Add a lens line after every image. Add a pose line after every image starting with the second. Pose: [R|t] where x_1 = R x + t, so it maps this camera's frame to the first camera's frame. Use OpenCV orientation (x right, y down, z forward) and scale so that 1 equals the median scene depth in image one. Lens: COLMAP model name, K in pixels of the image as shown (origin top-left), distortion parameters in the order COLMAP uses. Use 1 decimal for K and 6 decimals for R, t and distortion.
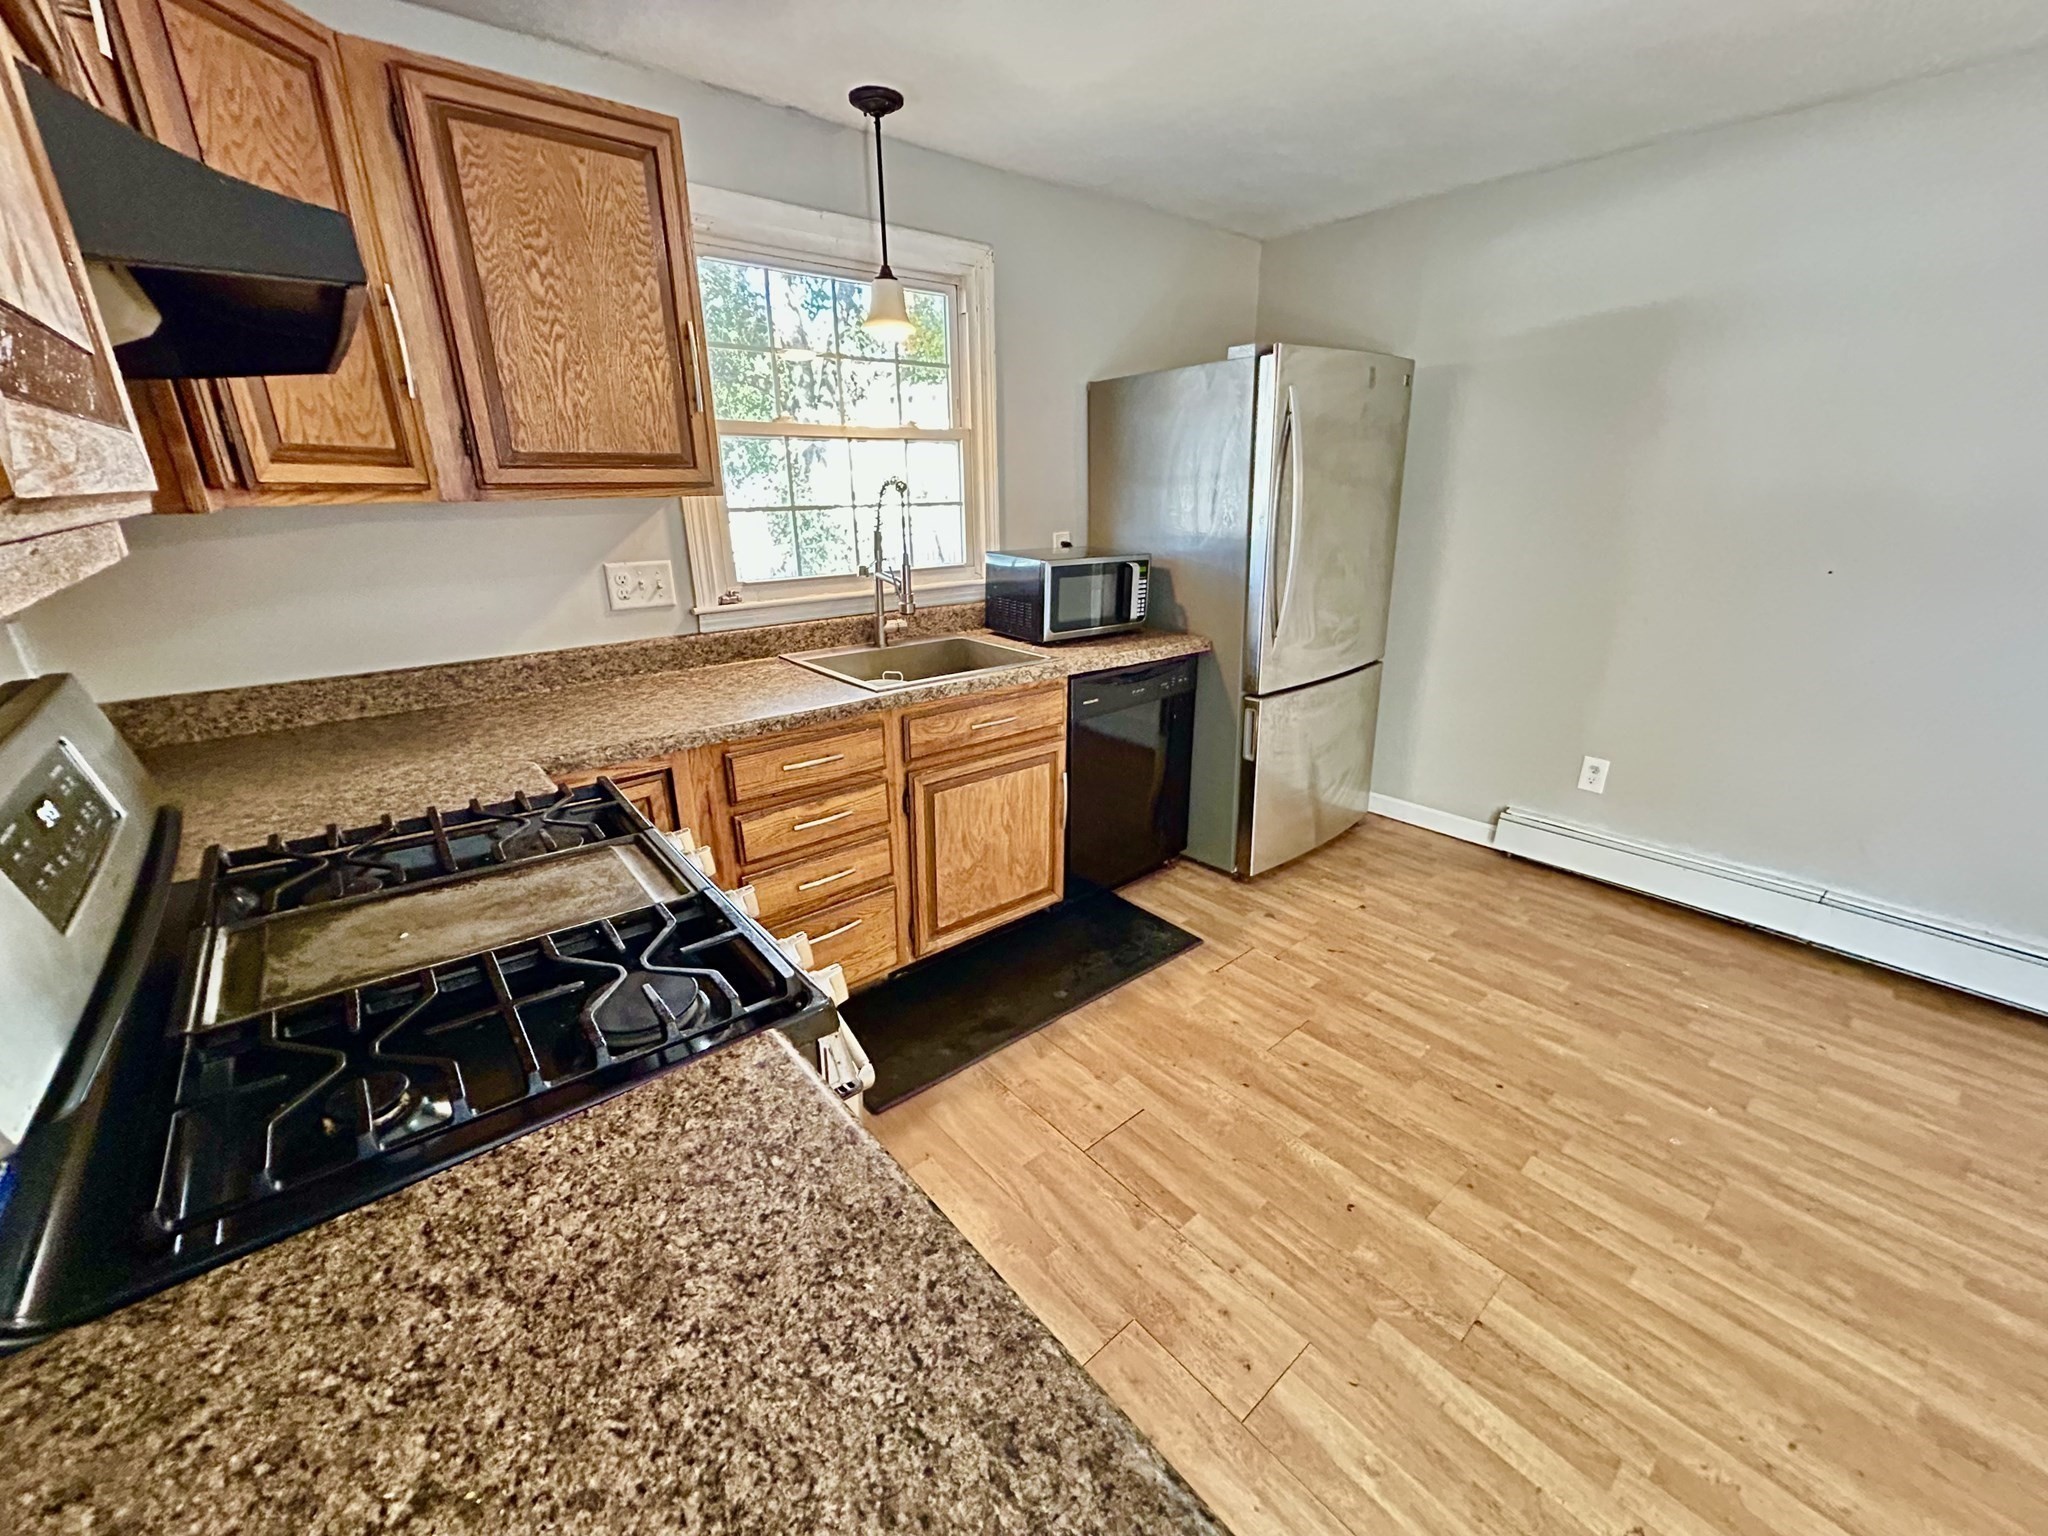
lens RADIAL K [[826.4, 0, 1021.4], [0, 826.4, 765.7], [0, 0, 1]] dist [-0.000860, 0.000290]
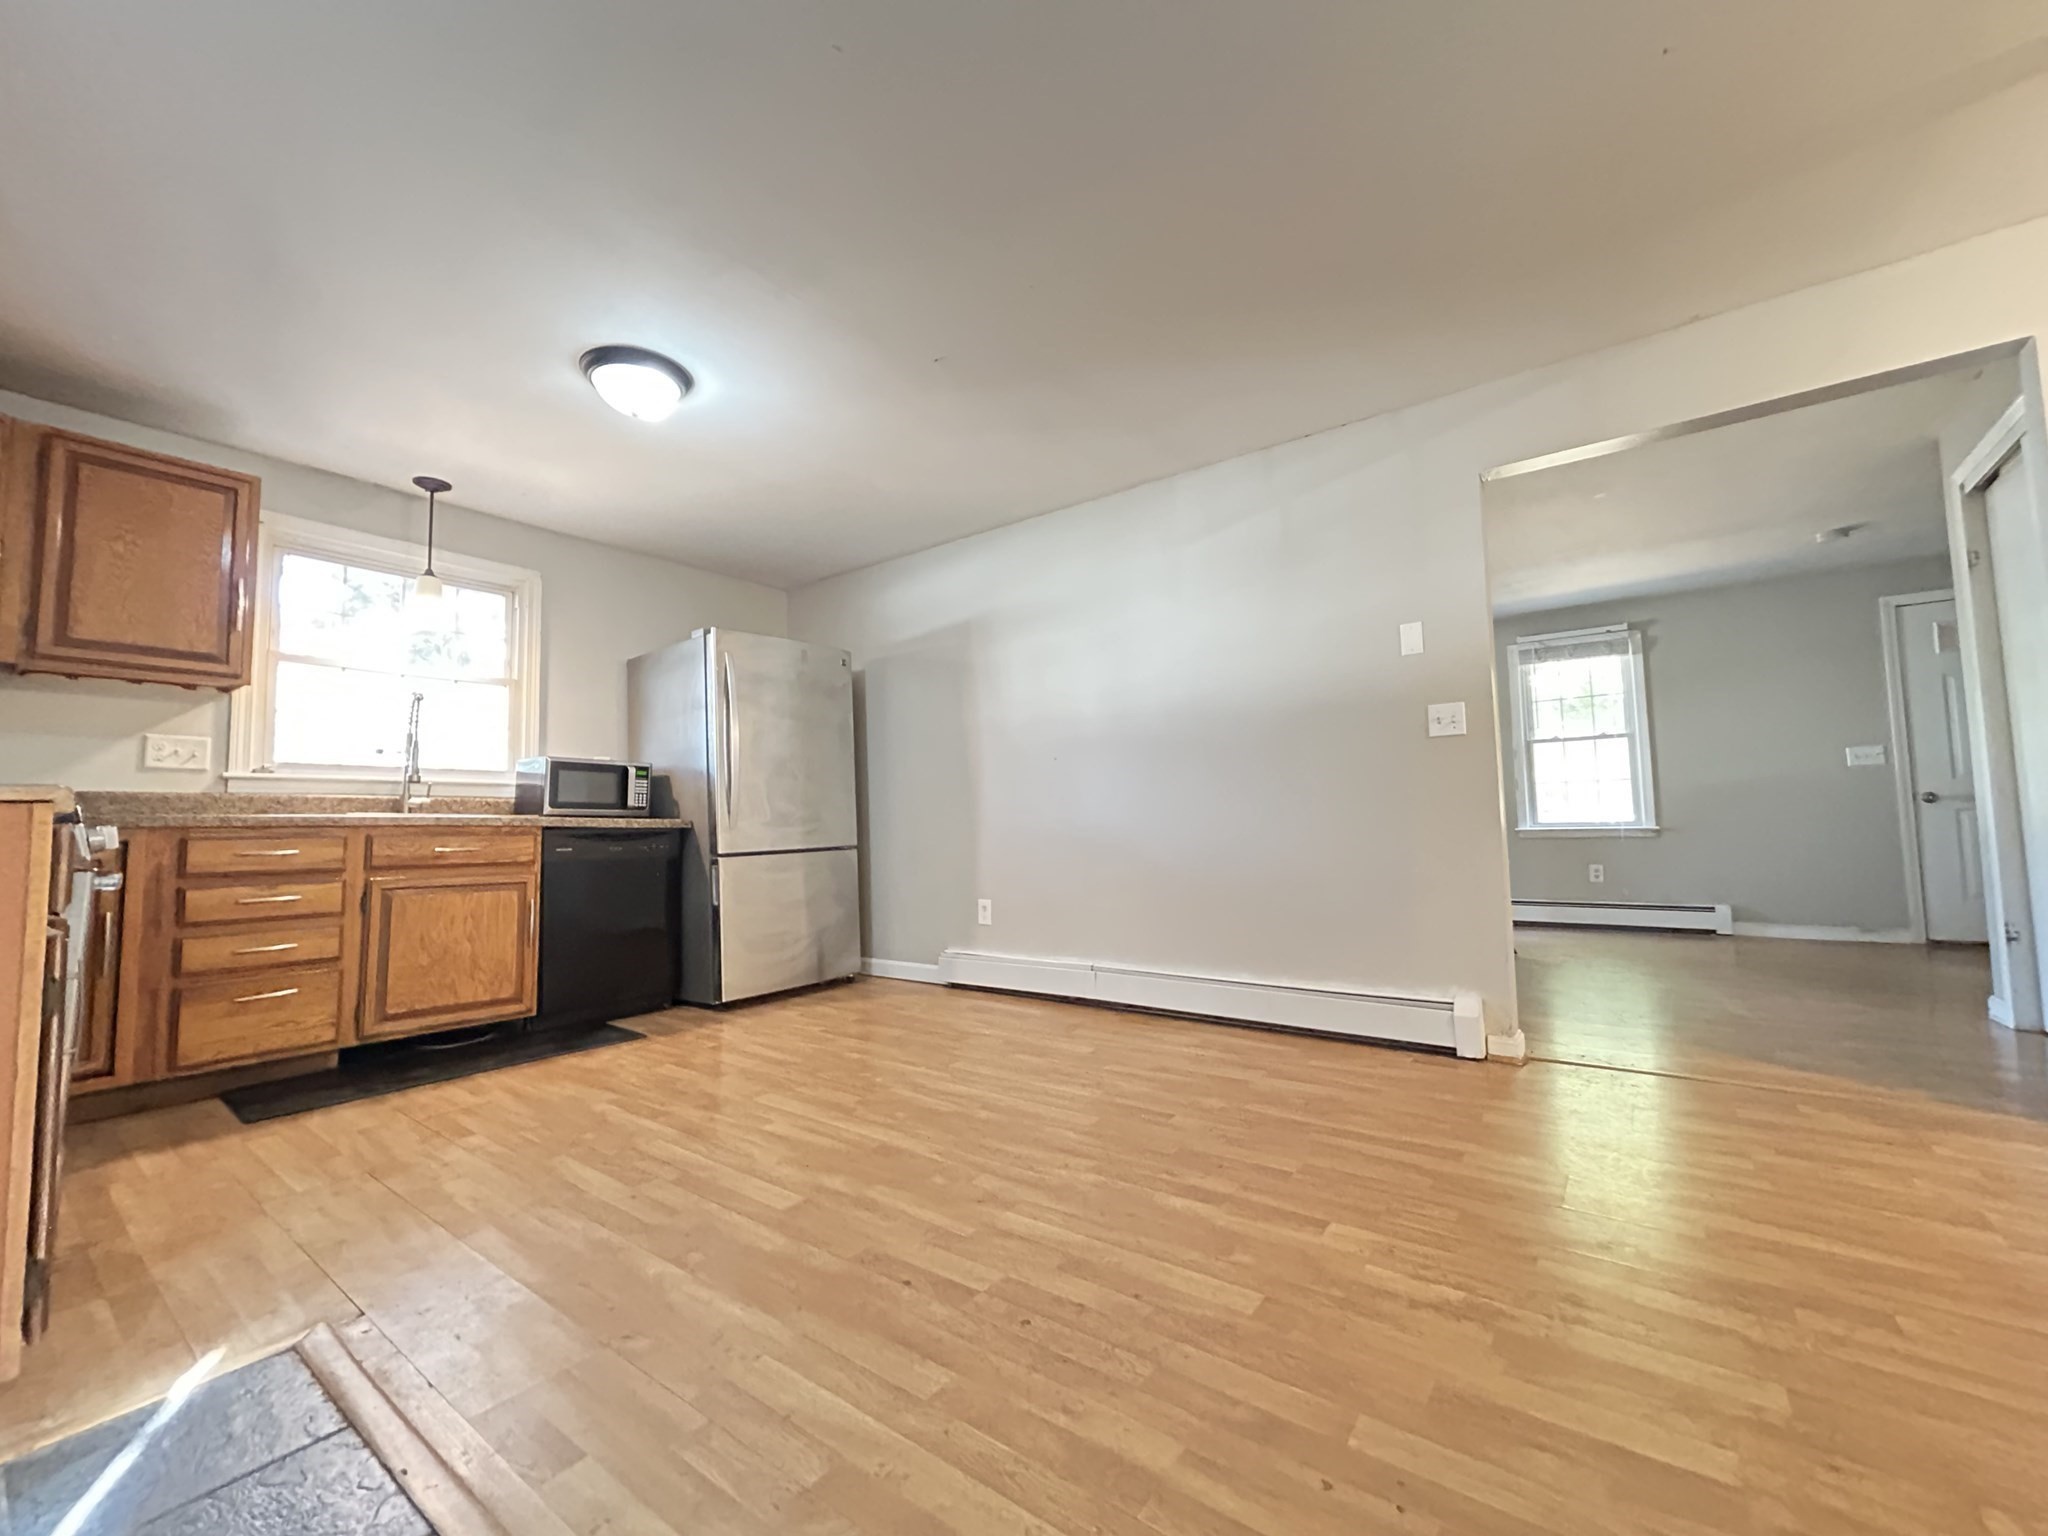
lens RADIAL K [[826.4, 0, 1023.7], [0, 826.4, 765.9], [0, 0, 1]] dist [-0.000860, 0.000290]
pose [[0.976036, 0.004125, 0.217568, 0.591817], [0.084018, 0.915148, -0.394265, 0.446682], [-0.200733, 0.403097, 0.892871, -0.474627]]
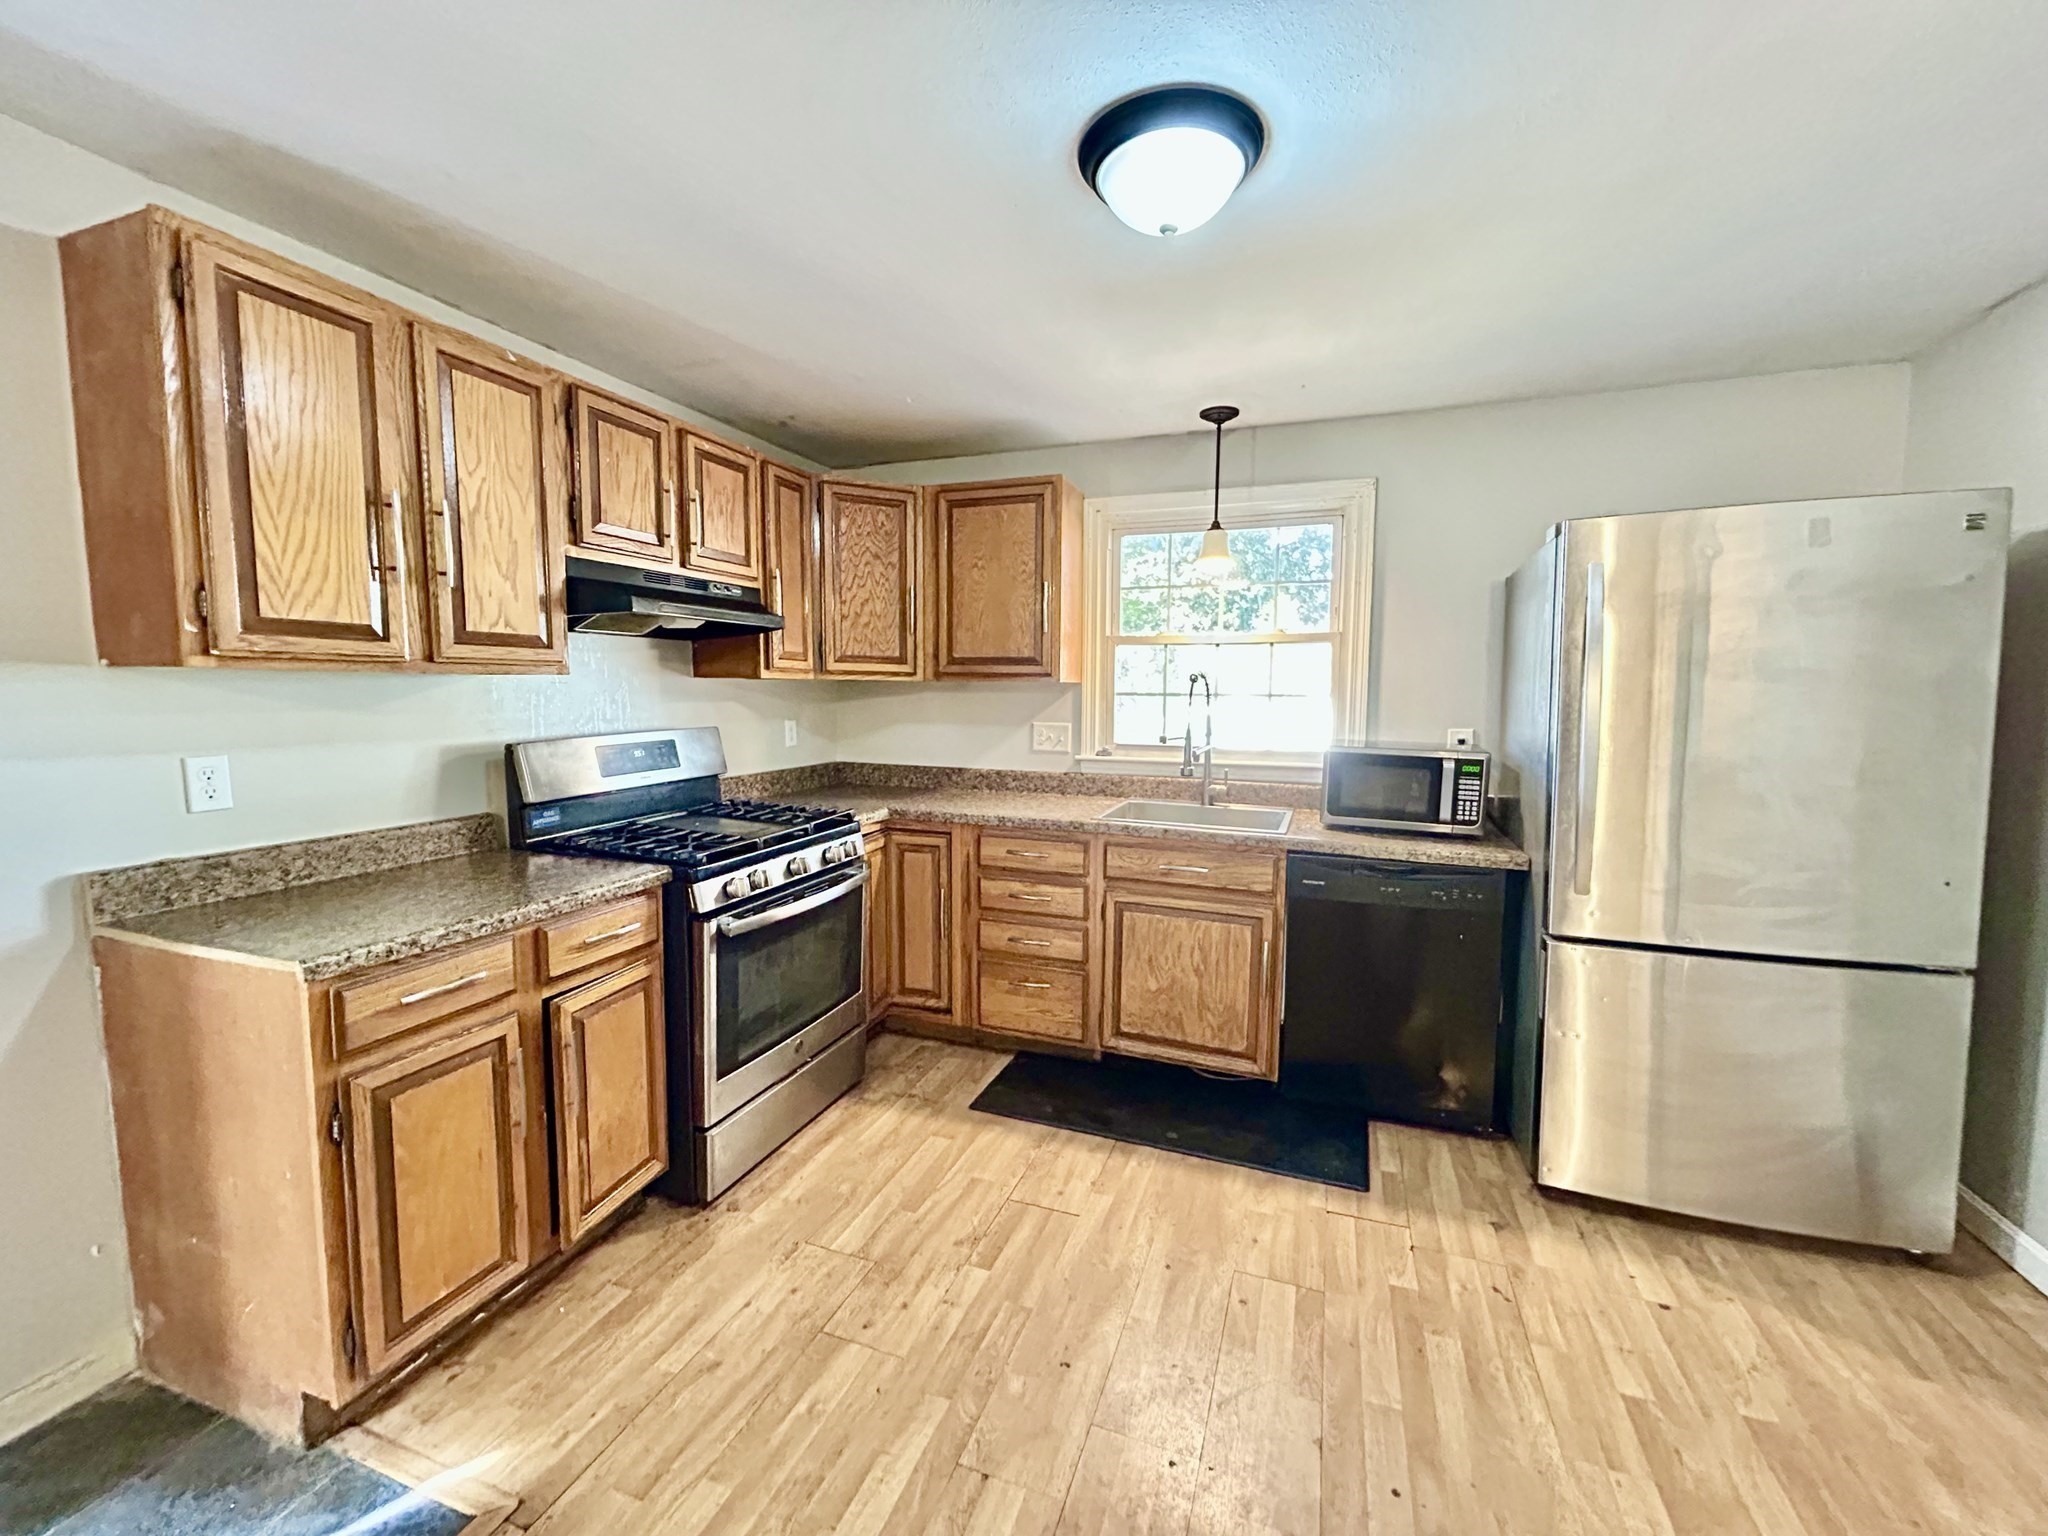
lens RADIAL K [[826.4, 0, 1024.3], [0, 826.4, 768.9], [0, 0, 1]] dist [-0.000860, 0.000290]
pose [[0.485364, 0.092479, -0.869407, 0.869501], [-0.298832, 0.952051, -0.065559, -0.043033], [0.821658, 0.291627, 0.489727, 0.206827]]
